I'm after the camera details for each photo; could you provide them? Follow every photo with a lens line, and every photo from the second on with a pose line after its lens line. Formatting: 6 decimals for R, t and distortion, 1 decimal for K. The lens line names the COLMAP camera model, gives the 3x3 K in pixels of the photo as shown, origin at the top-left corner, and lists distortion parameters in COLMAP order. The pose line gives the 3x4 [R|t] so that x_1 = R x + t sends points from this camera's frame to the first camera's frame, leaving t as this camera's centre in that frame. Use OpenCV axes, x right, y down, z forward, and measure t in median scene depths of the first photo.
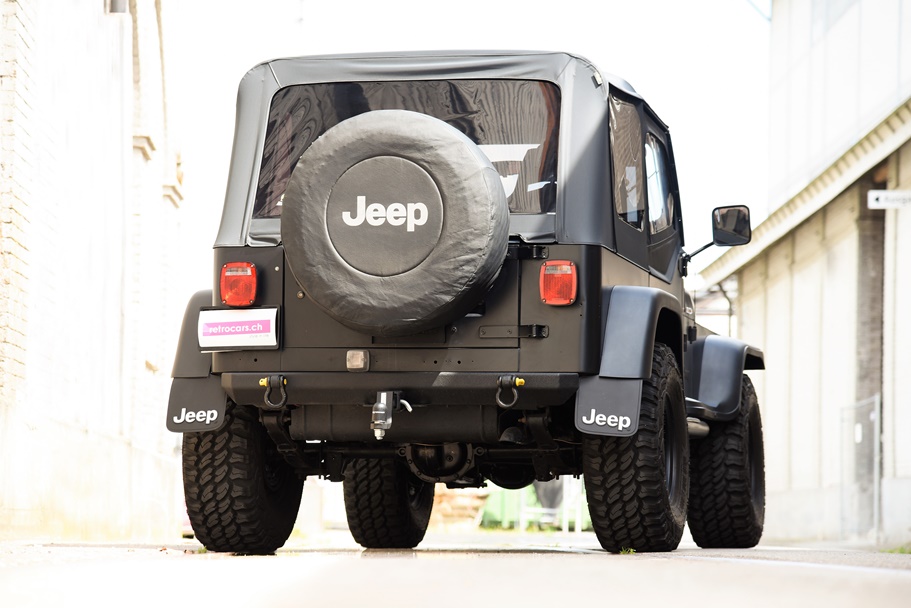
lens RADIAL K [[2976.1, 0, 456.3], [0, 2976.1, 352.7], [0, 0, 1]] dist [1.102299, 1.161545]
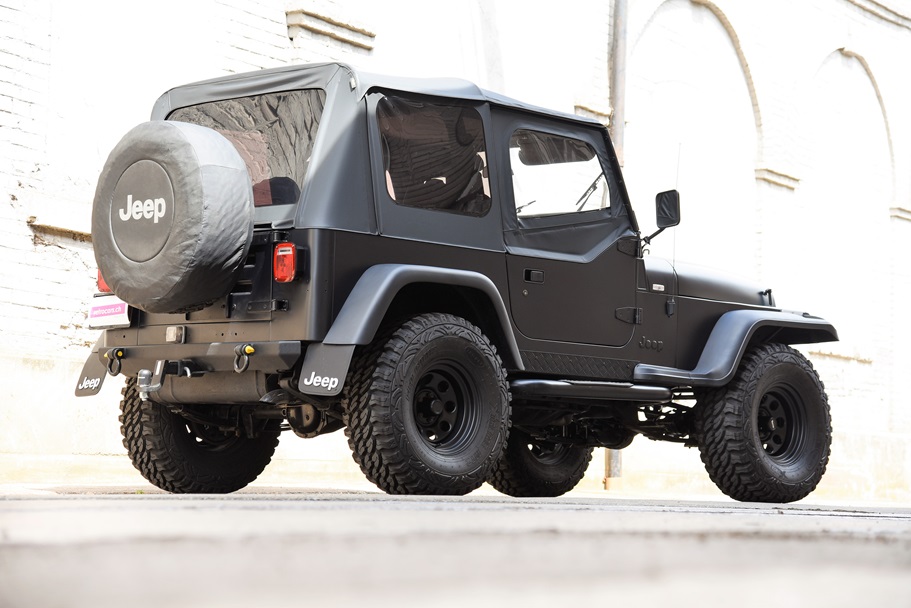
lens RADIAL K [[2190.9, 0, 451.9], [0, 2190.9, 363.0], [0, 0, 1]] dist [0.657946, 0.389797]
pose [[0.853479, -0.017075, -0.520847, 0.528512], [0.015997, 0.999850, -0.006564, 0.021714], [0.520881, -0.002730, 0.853625, 0.307309]]
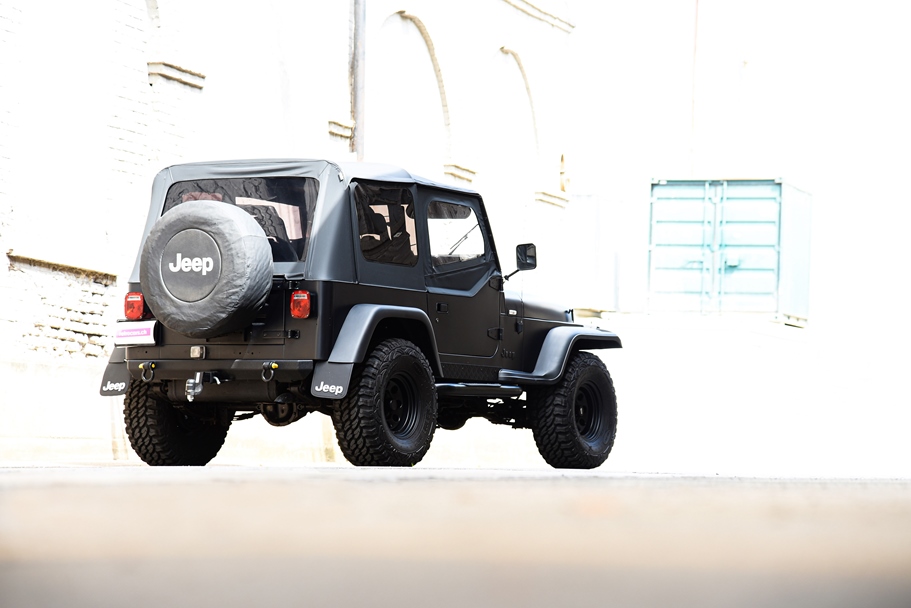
lens RADIAL K [[2939.4, 0, 455.3], [0, 2939.4, 373.9], [0, 0, 1]] dist [1.046270, 1.071526]
pose [[0.952145, -0.003503, -0.305627, 0.603767], [0.011838, 0.999607, 0.025425, -0.025542], [0.305418, -0.027826, 0.951812, -0.504723]]
